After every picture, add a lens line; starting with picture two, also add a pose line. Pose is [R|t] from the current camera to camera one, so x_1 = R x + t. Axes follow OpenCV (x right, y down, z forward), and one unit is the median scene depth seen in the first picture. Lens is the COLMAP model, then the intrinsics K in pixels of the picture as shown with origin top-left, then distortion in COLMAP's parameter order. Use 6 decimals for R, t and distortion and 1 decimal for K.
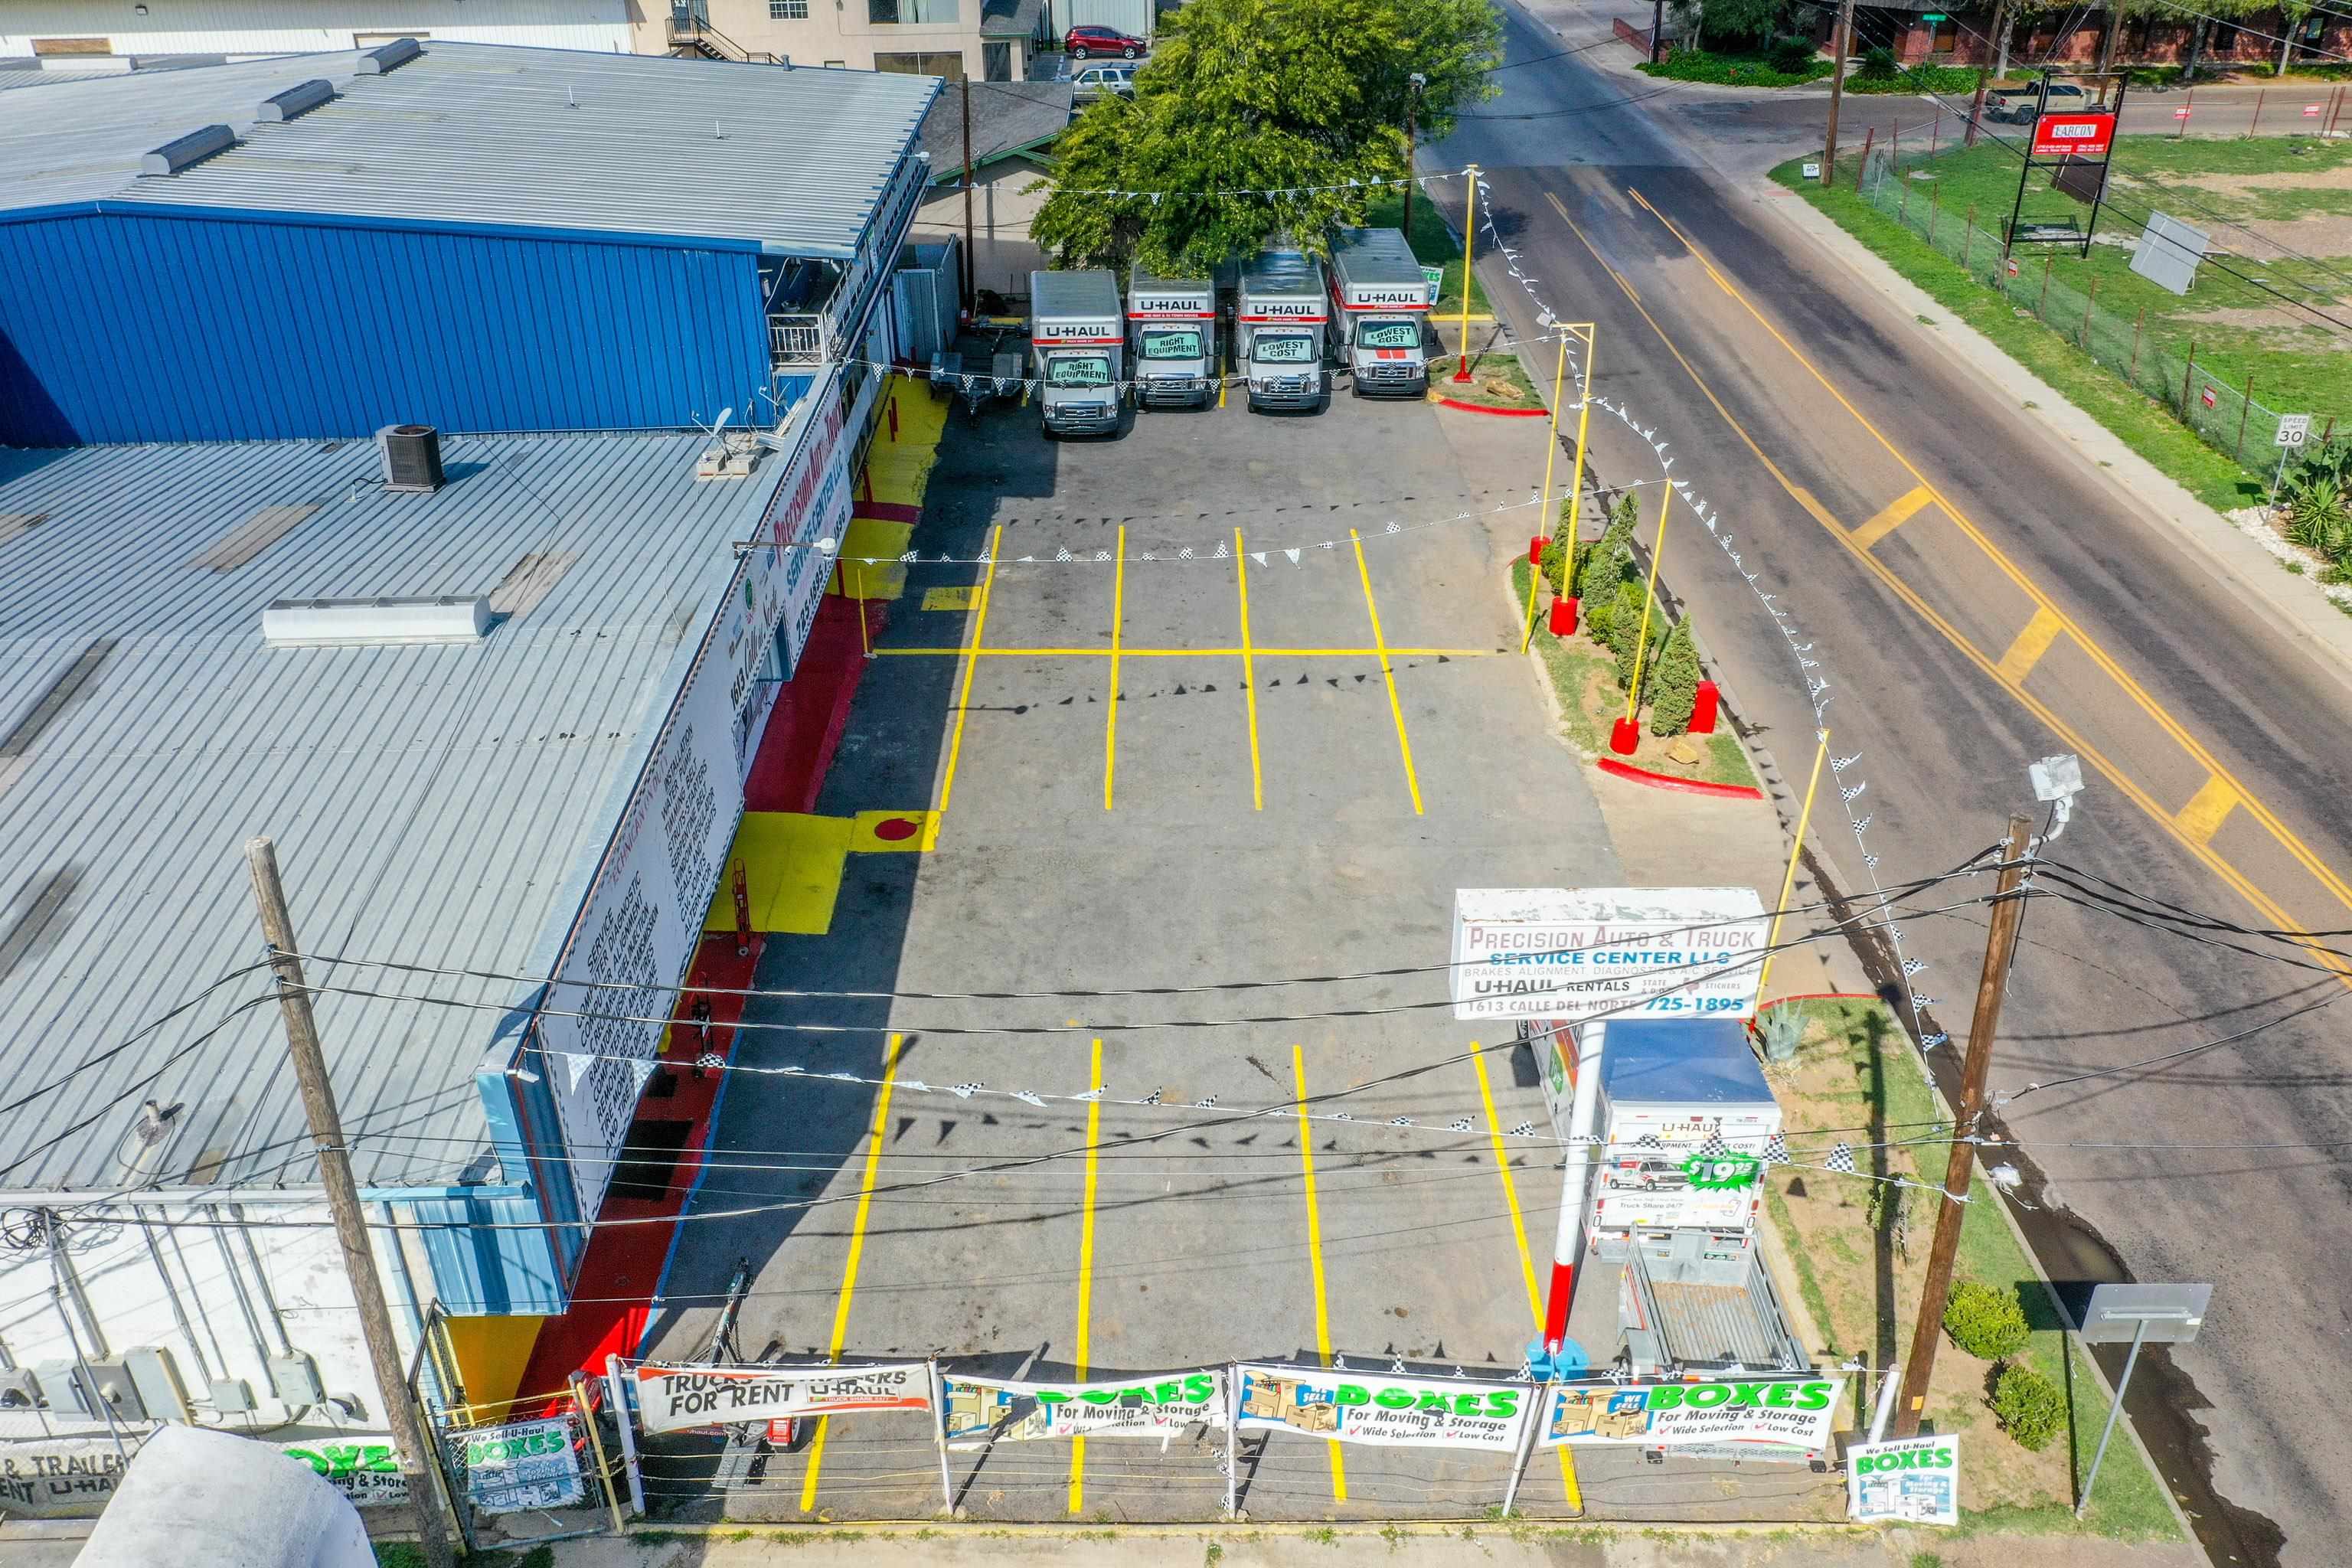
lens RADIAL K [[1842.4, 0, 1164.6], [0, 1842.4, 780.9], [0, 0, 1]] dist [-0.005756, -0.001691]
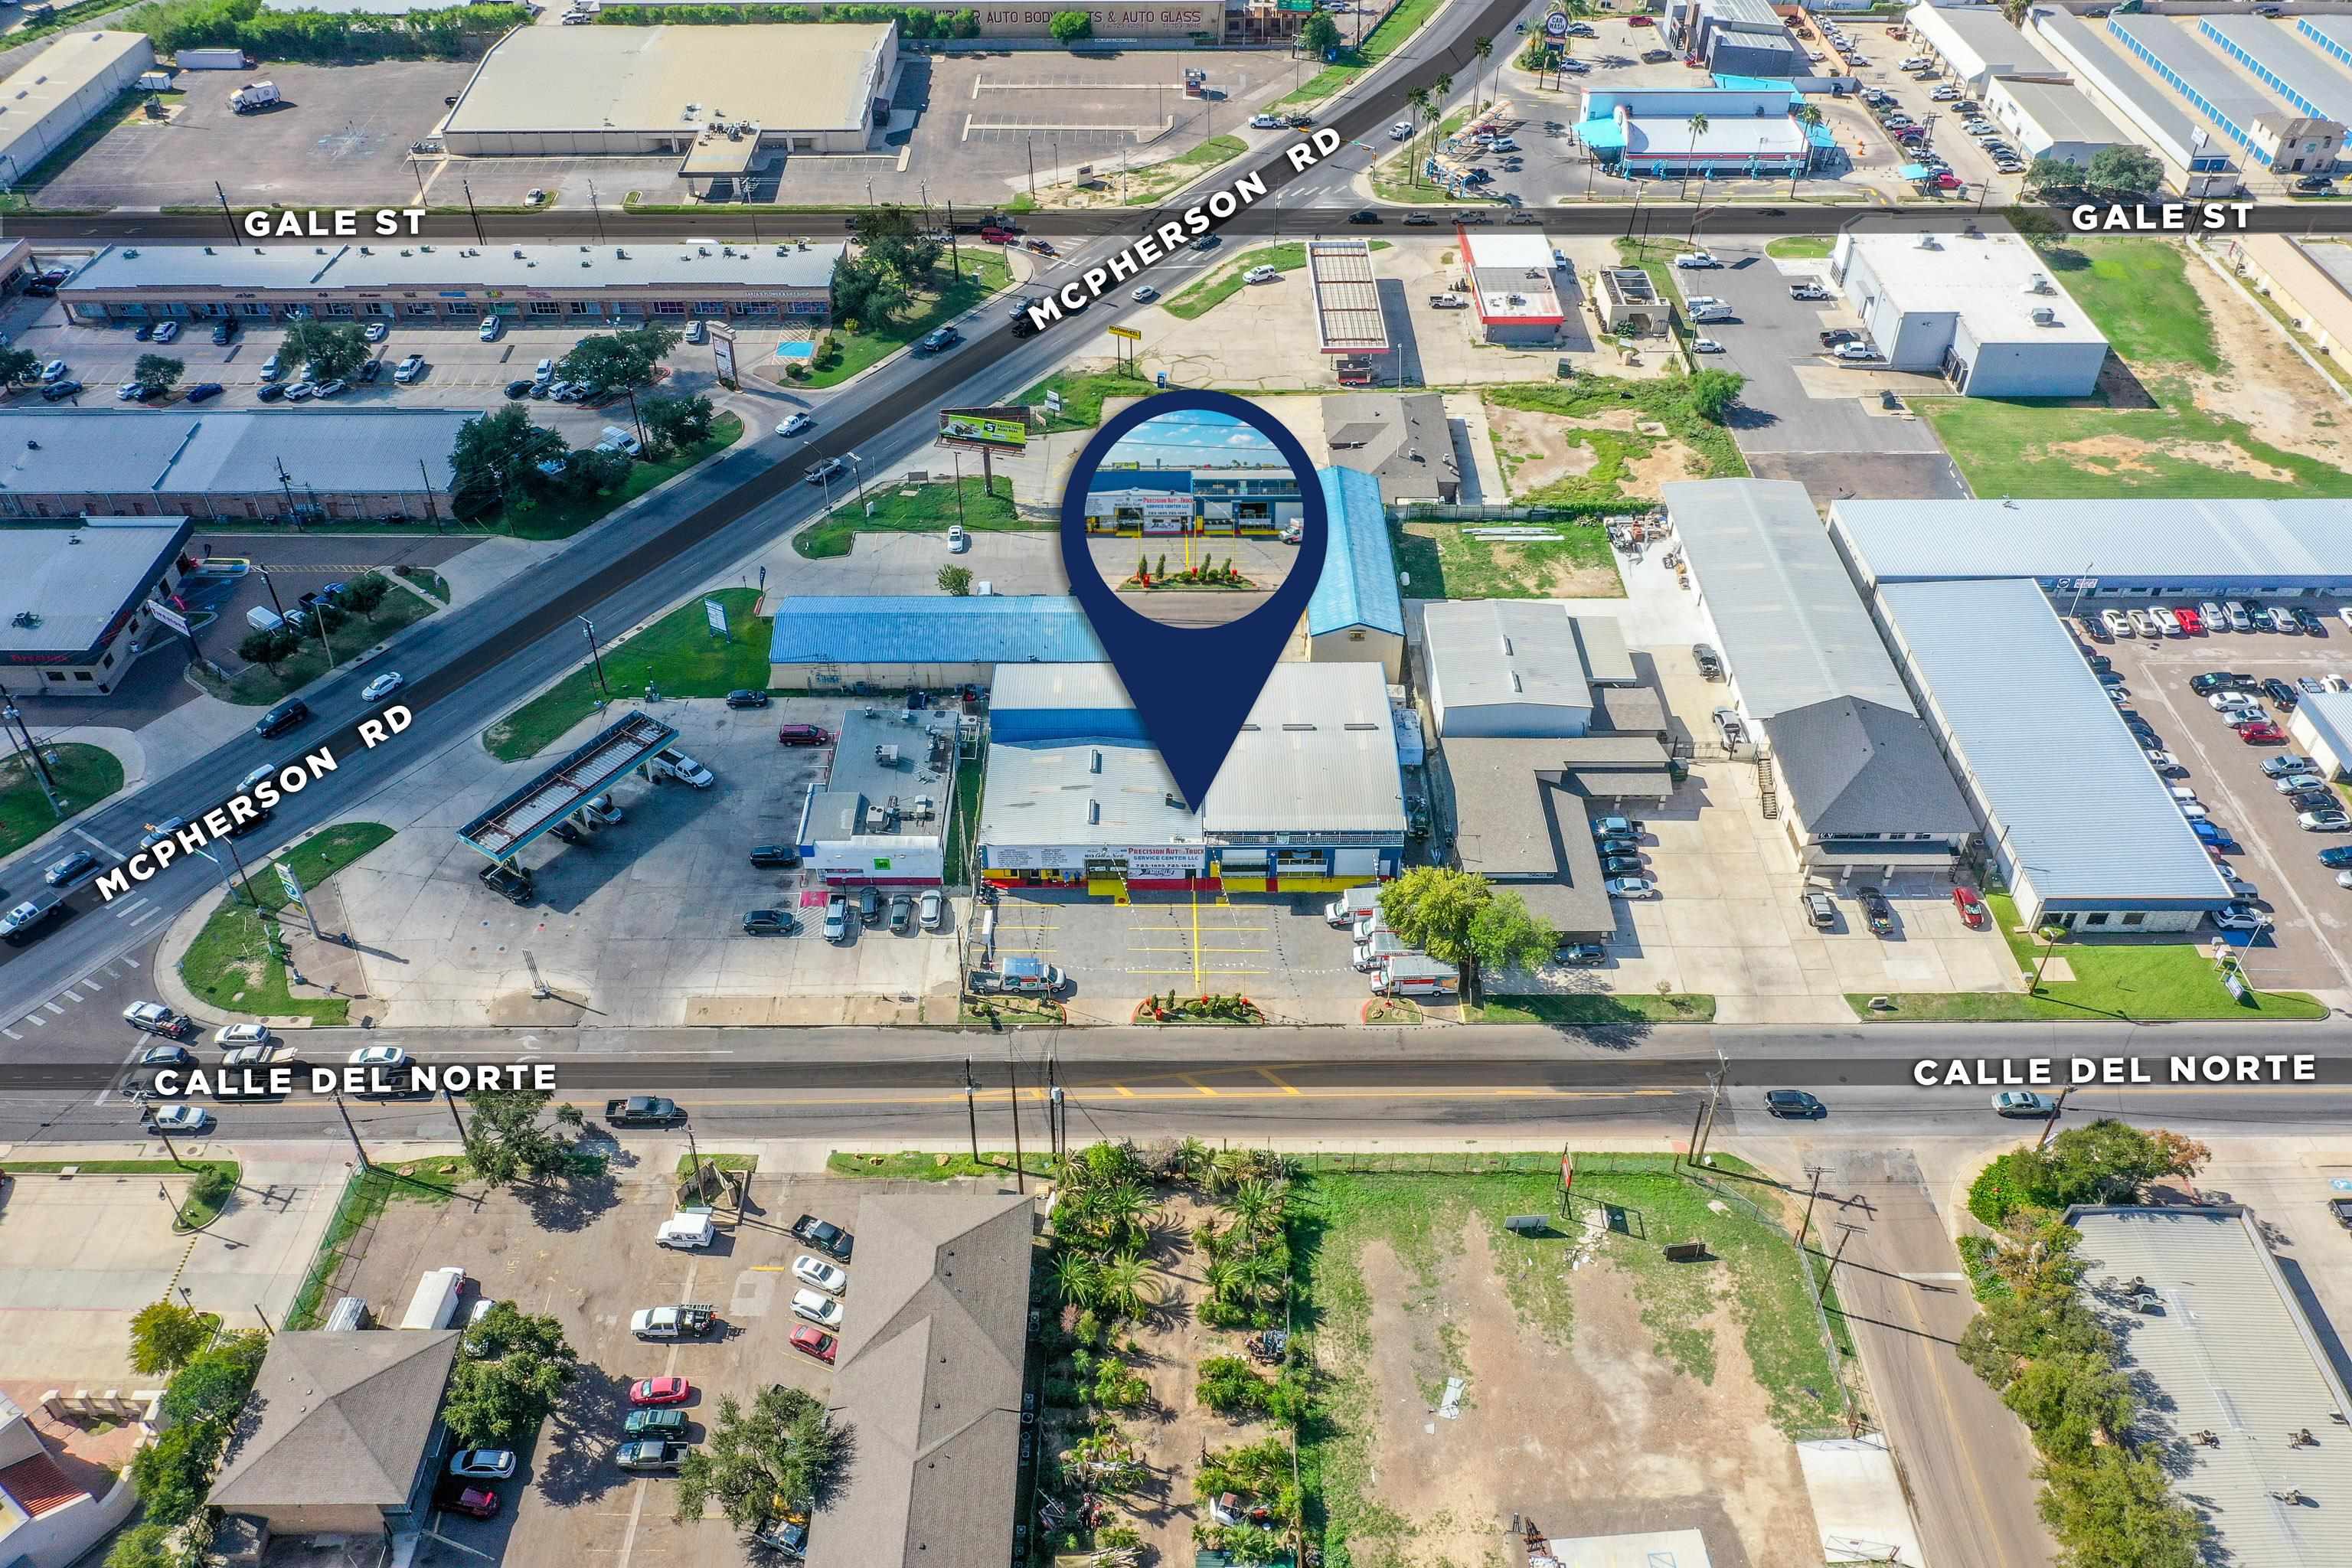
lens RADIAL K [[1836.7, 0, 1165.9], [0, 1836.7, 771.0], [0, 0, 1]] dist [-0.002203, -0.006728]
pose [[-0.009419, 0.656299, -0.754442, 2.980892], [-0.500573, 0.650041, 0.571729, -2.732292], [0.865643, 0.383038, 0.322403, -0.643462]]
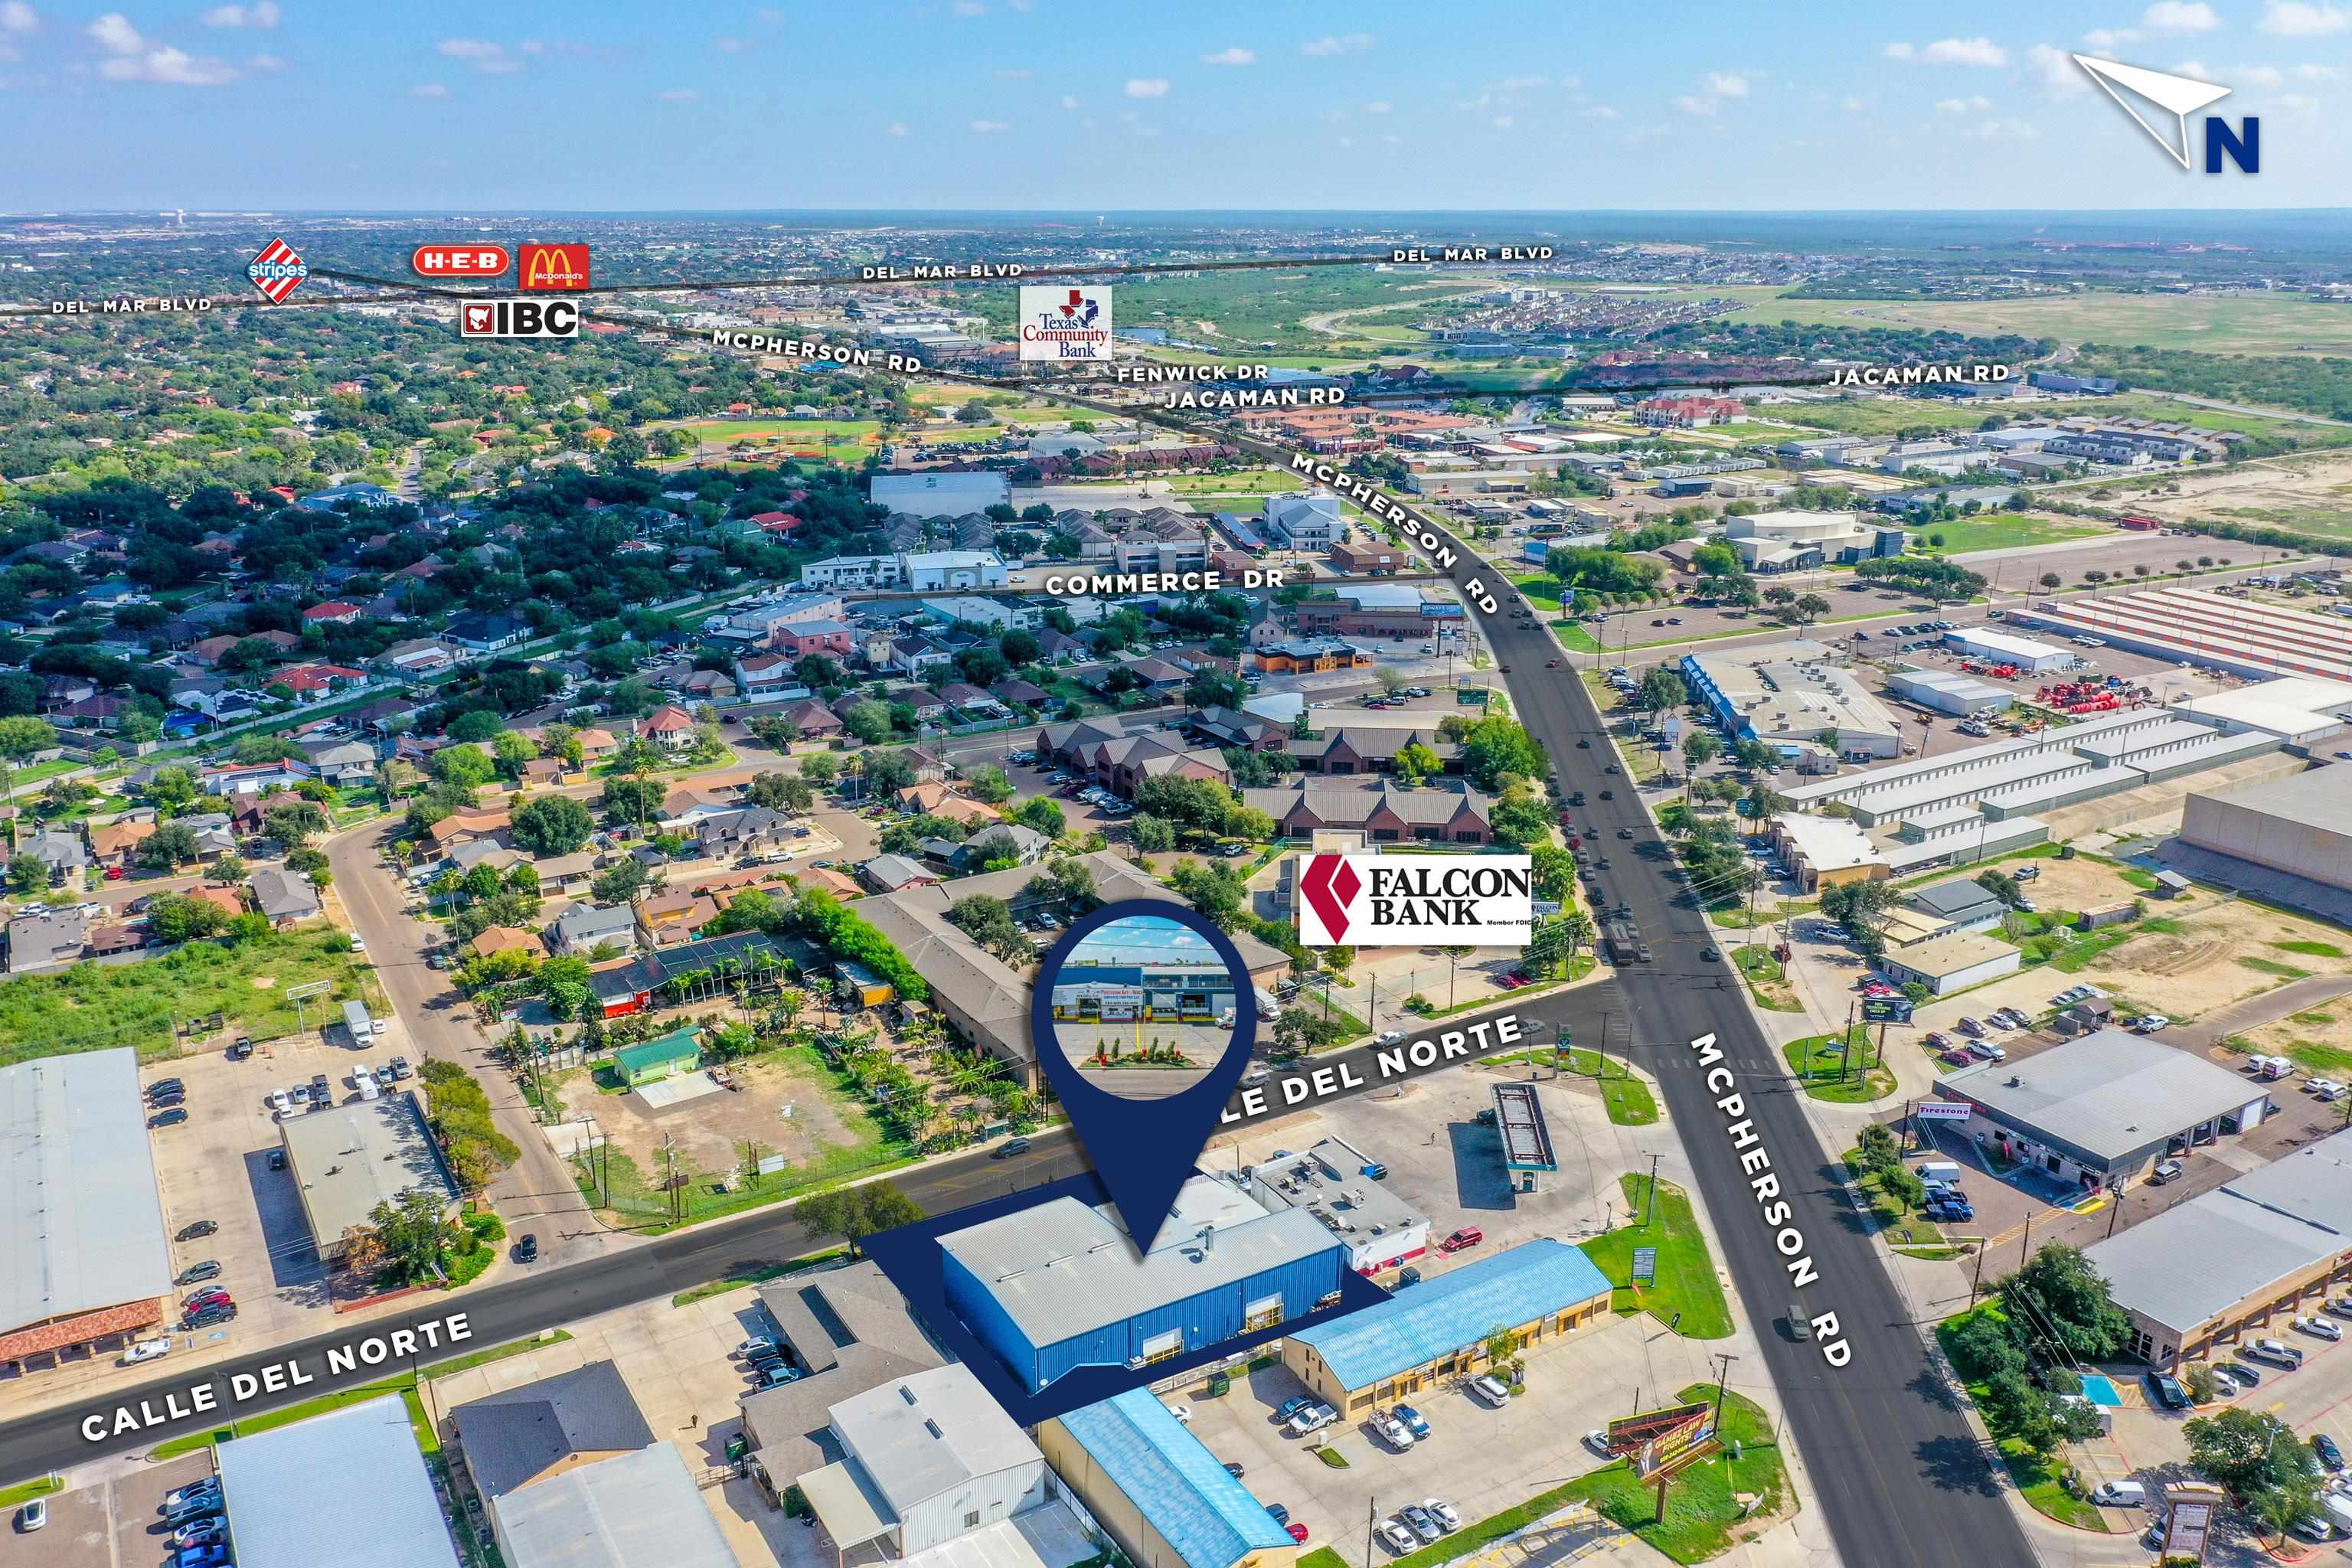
lens RADIAL K [[1842.4, 0, 1164.6], [0, 1842.4, 780.9], [0, 0, 1]] dist [-0.005756, -0.001691]
pose [[-0.505984, -0.244122, 0.827276, -4.614831], [0.438937, 0.752760, 0.490599, -3.829943], [-0.742506, 0.611357, -0.273730, 1.429801]]
